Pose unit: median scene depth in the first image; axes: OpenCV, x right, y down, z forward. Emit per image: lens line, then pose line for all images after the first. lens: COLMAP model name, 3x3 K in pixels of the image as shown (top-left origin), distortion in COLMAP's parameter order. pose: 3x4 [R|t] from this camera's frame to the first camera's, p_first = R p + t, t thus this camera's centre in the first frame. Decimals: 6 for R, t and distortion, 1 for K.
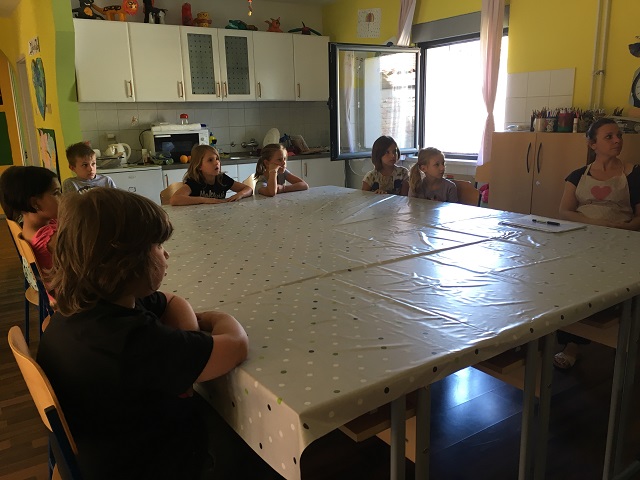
lens RADIAL K [[543.6, 0, 324.1], [0, 543.6, 239.2], [0, 0, 1]] dist [0.068064, -0.079630]
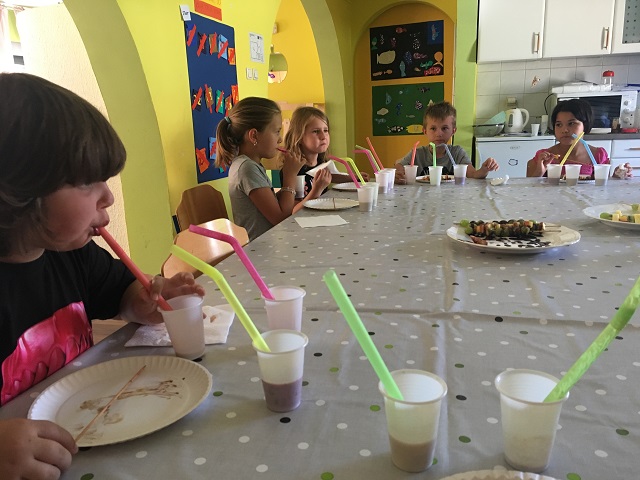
lens RADIAL K [[543.6, 0, 319.6], [0, 543.6, 241.9], [0, 0, 1]] dist [0.068064, -0.079630]
pose [[0.643261, 0.180425, -0.744085, 0.108870], [-0.150263, 0.982688, 0.108379, -0.015055], [0.750757, 0.042092, 0.659236, 0.198043]]
